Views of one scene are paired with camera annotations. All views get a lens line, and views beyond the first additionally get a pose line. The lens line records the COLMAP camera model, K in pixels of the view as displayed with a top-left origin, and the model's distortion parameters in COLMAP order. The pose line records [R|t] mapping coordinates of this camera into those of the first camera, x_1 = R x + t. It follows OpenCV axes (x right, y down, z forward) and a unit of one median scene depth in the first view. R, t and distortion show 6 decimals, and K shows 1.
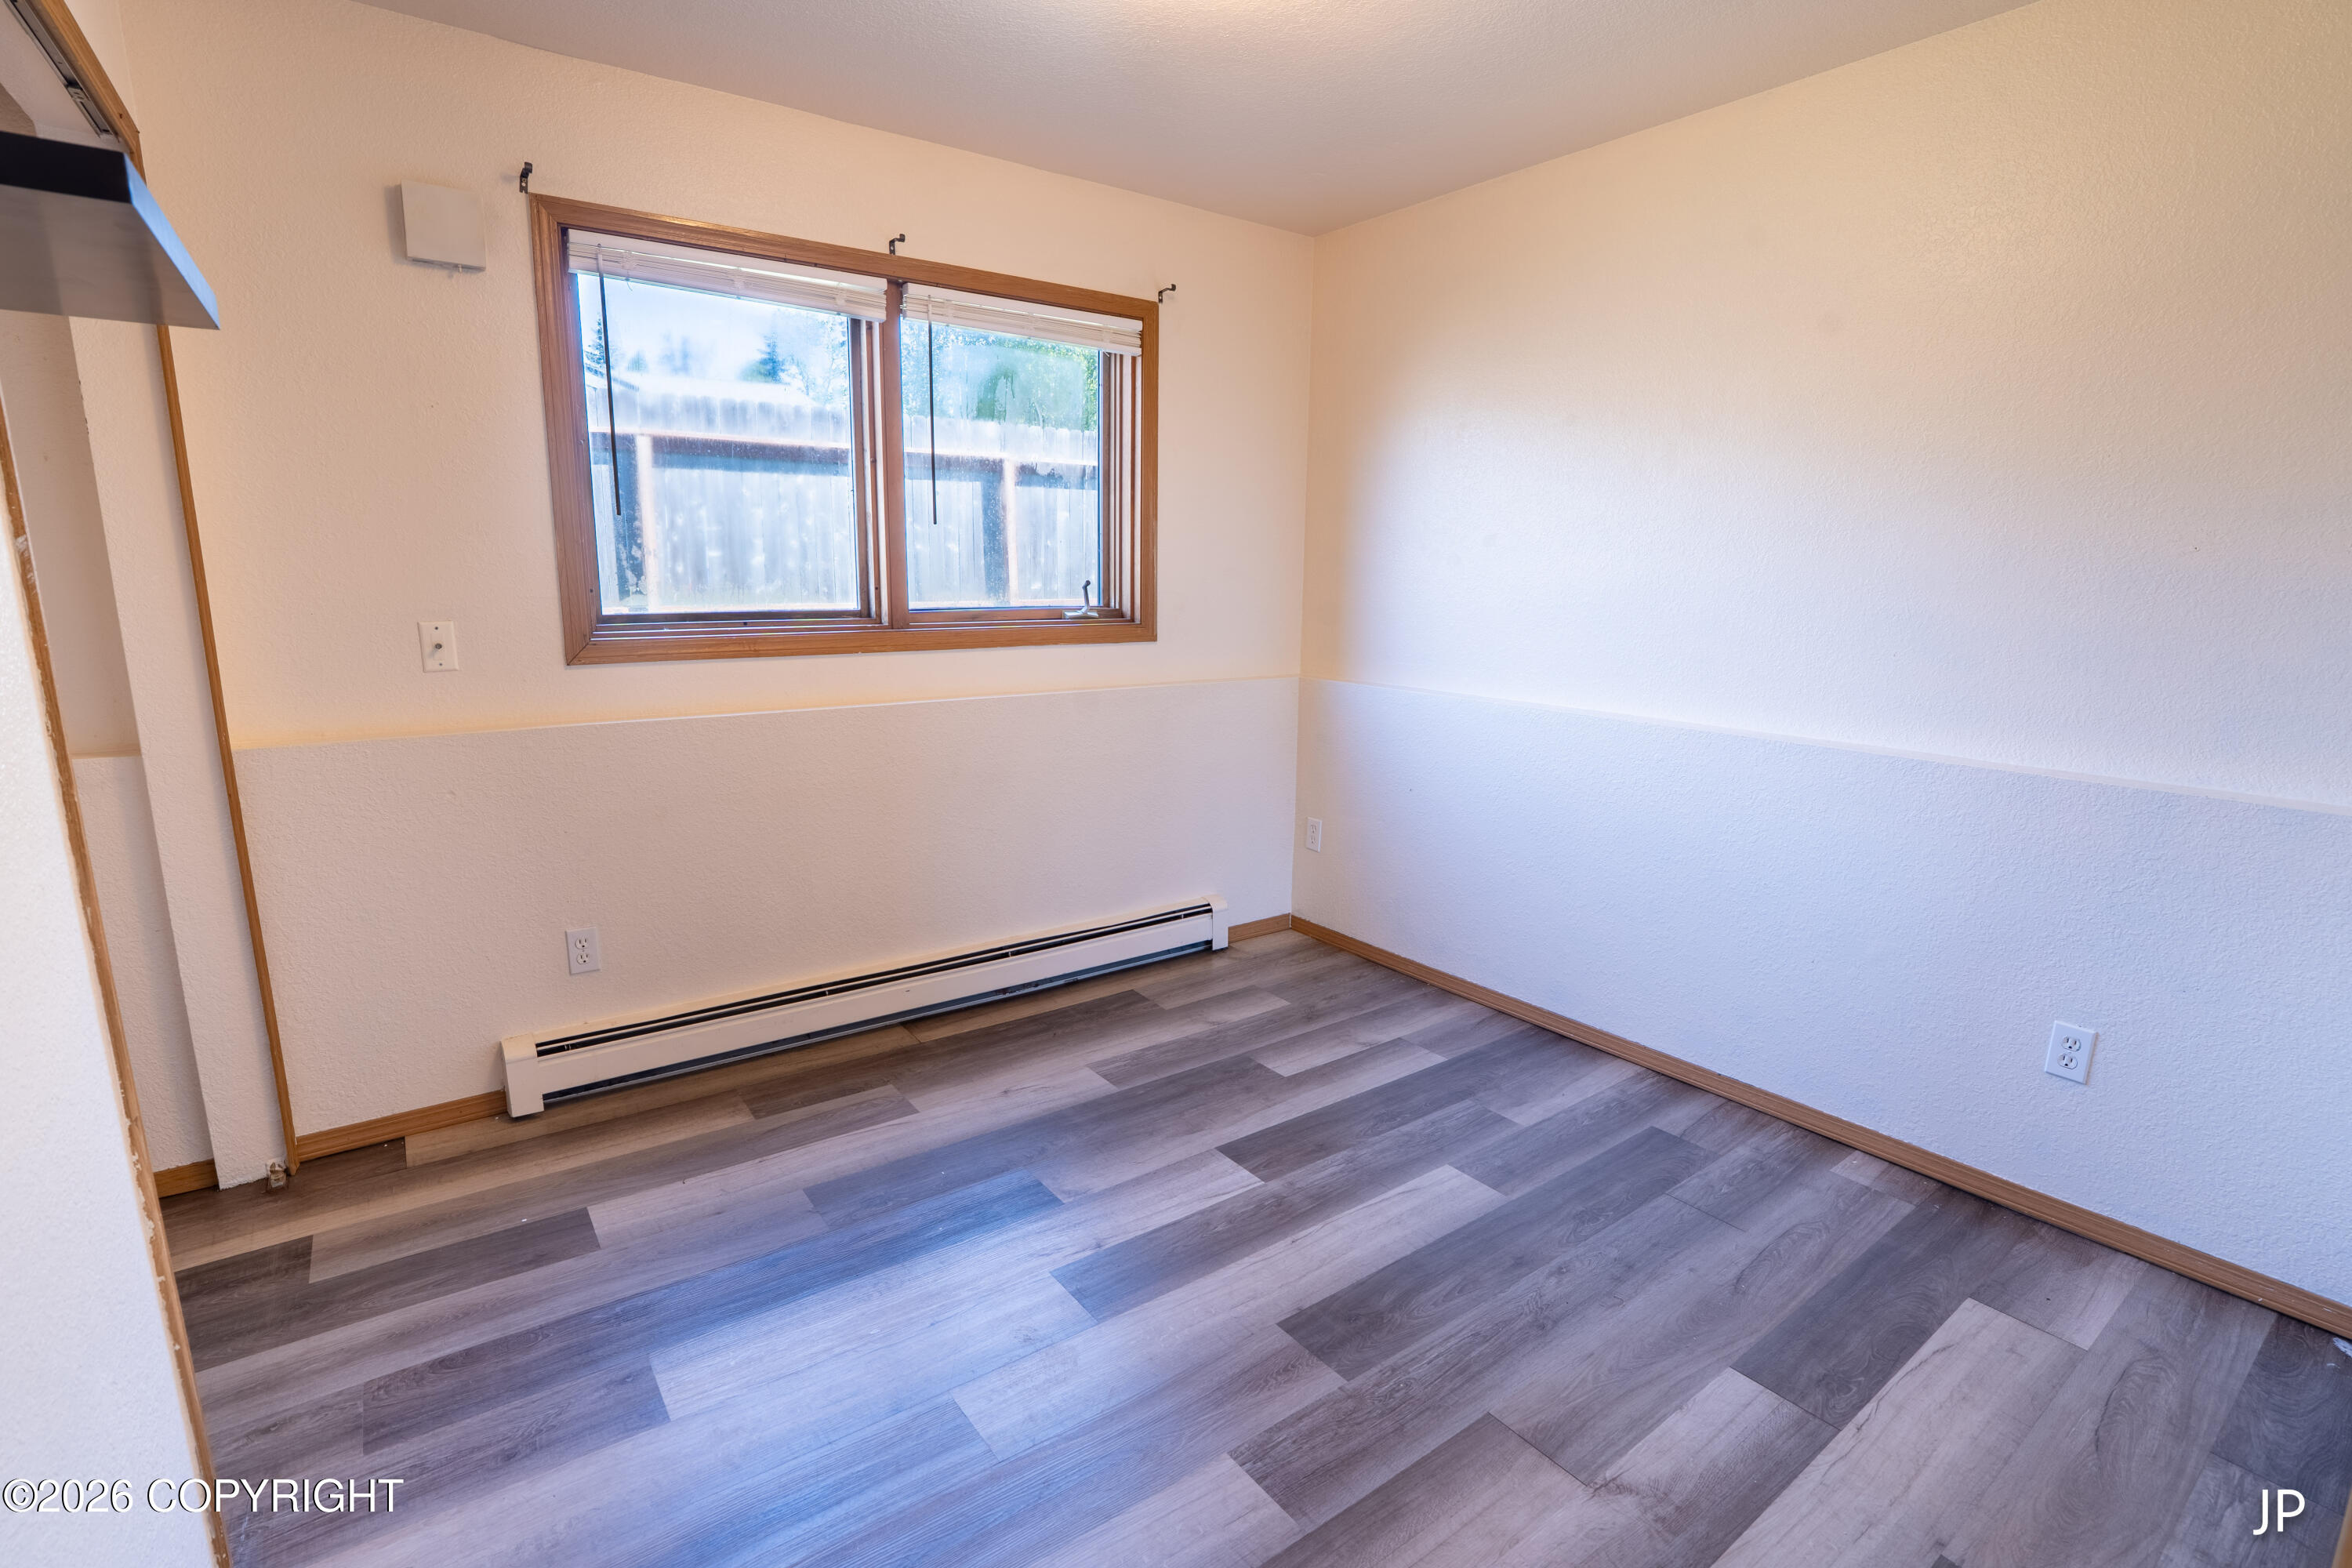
lens RADIAL K [[1096.9, 0, 1171.1], [0, 1096.9, 781.3], [0, 0, 1]] dist [-0.070129, 0.026782]
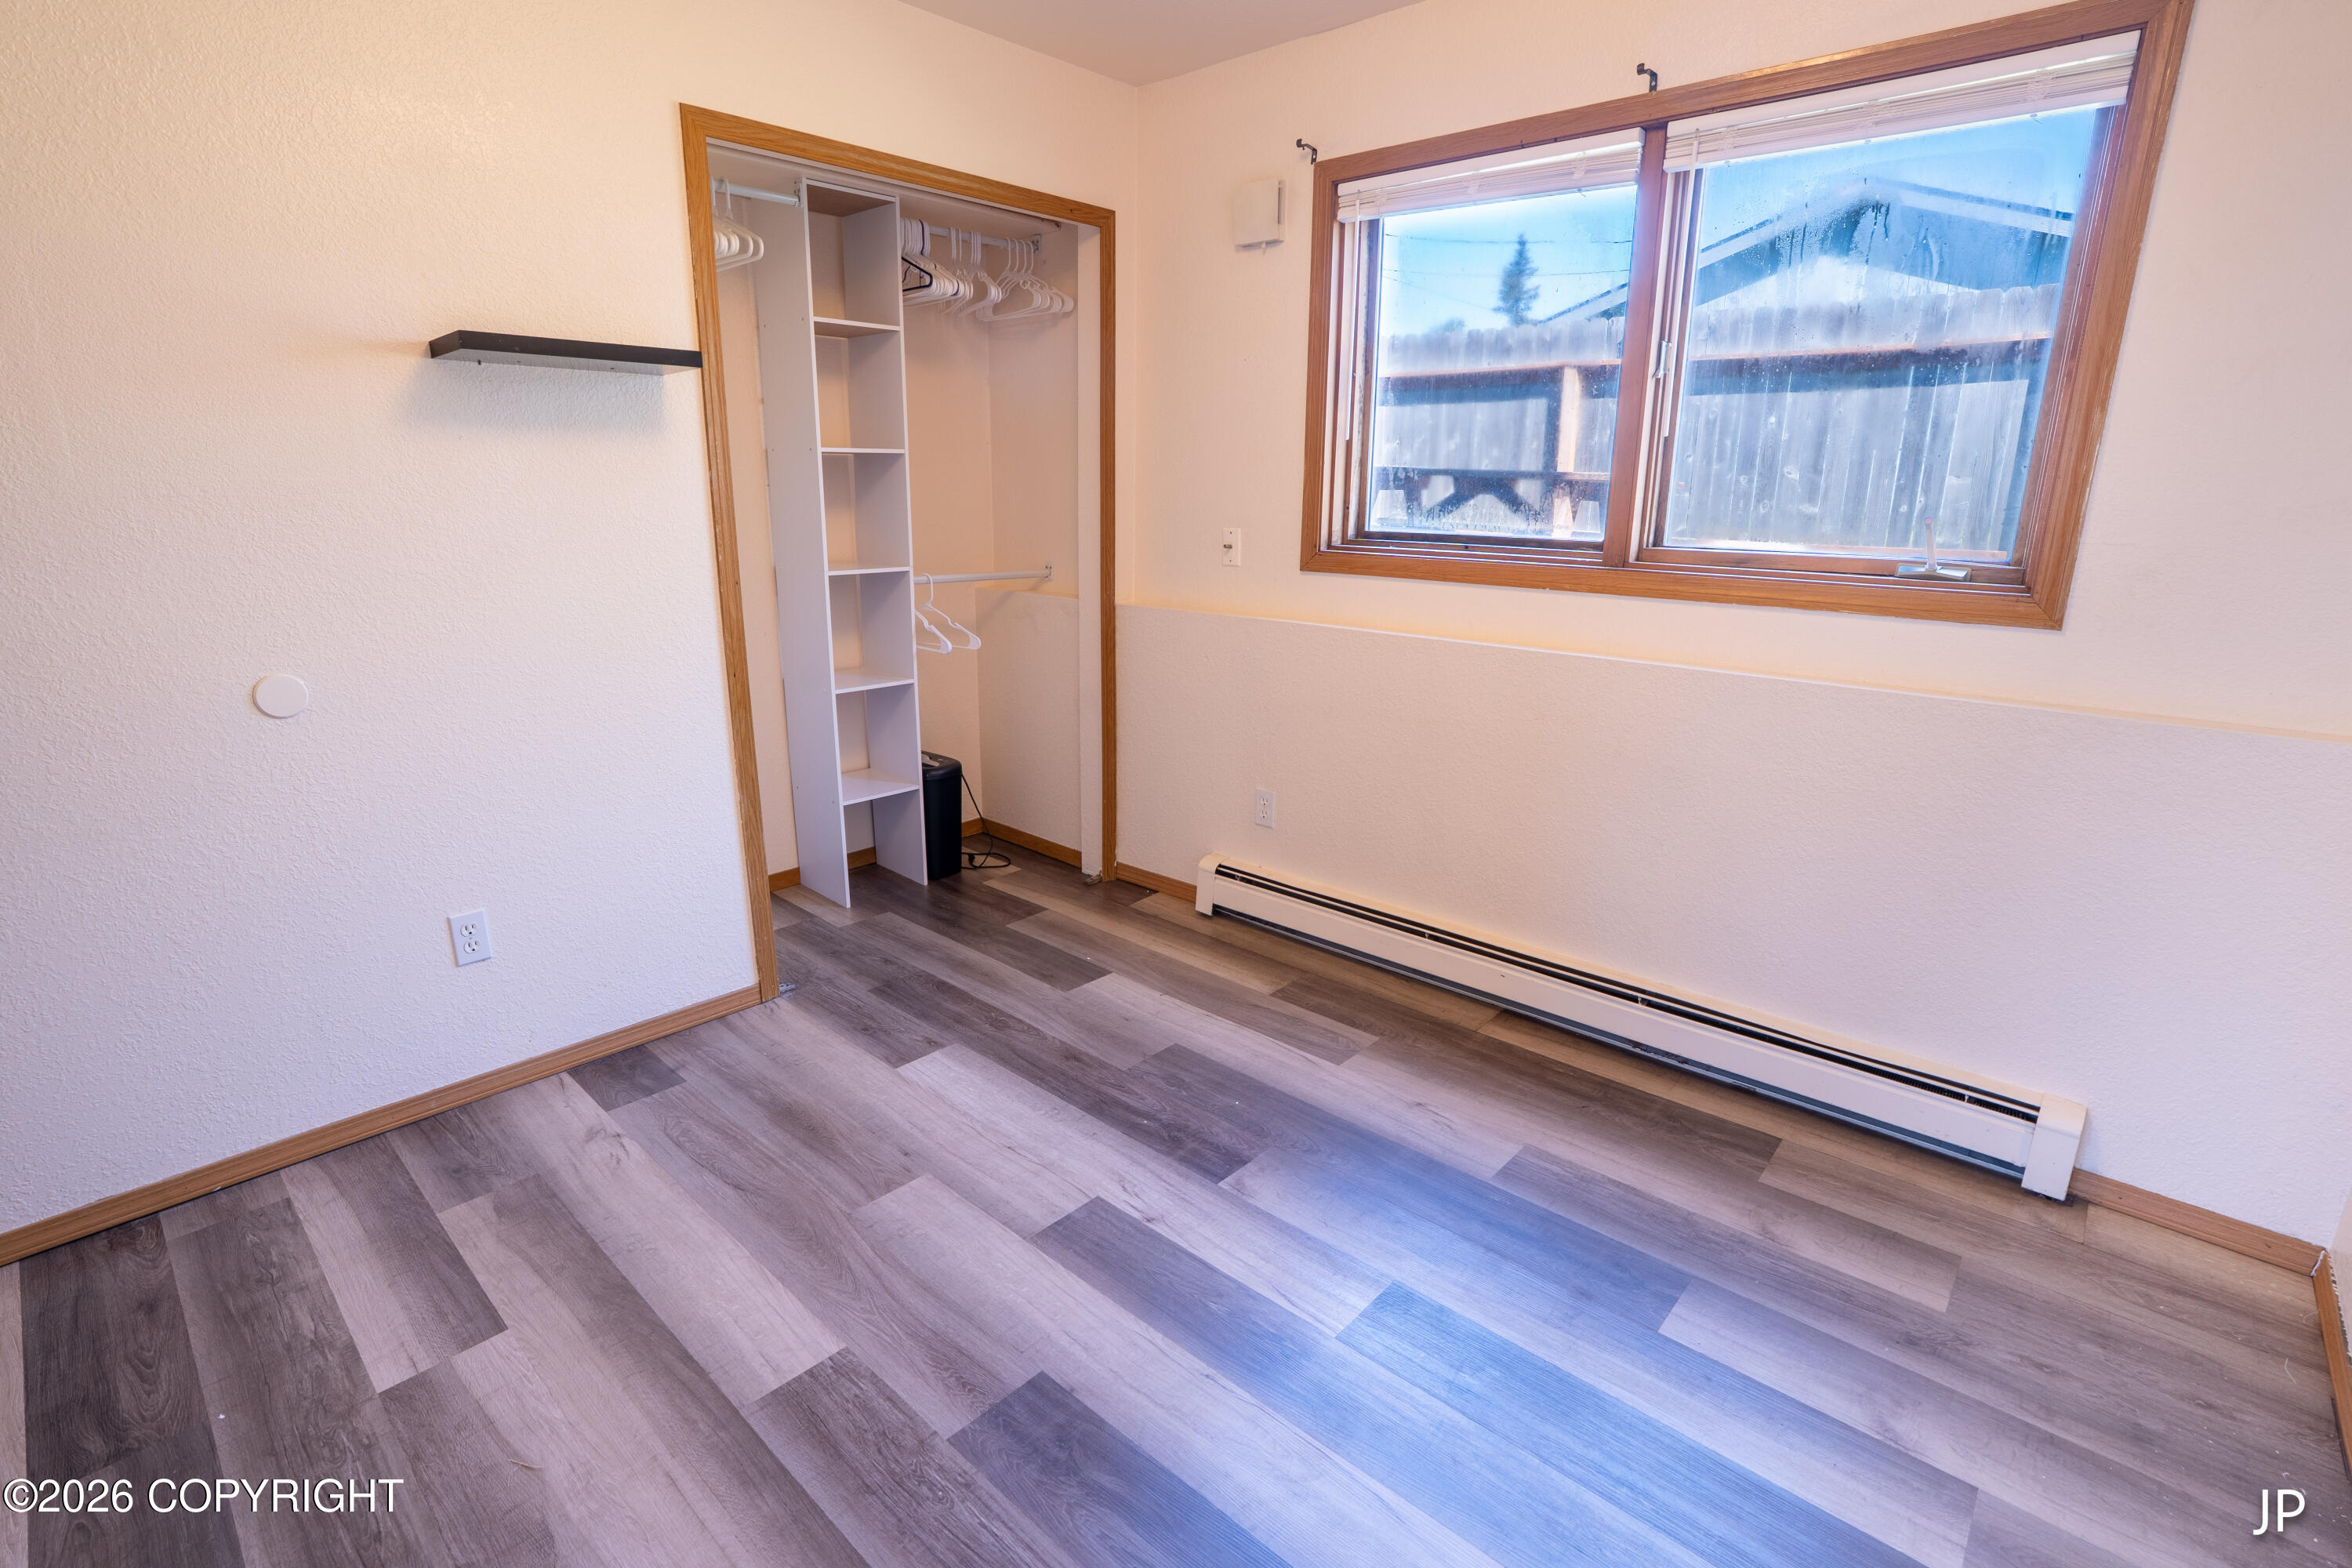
lens RADIAL K [[1096.9, 0, 1171.1], [0, 1096.9, 781.3], [0, 0, 1]] dist [-0.070129, 0.026782]
pose [[0.196912, 0.244163, -0.949532, 0.606052], [-0.191844, 0.959367, 0.206908, -0.107767], [0.961469, 0.141419, 0.235752, 0.615749]]
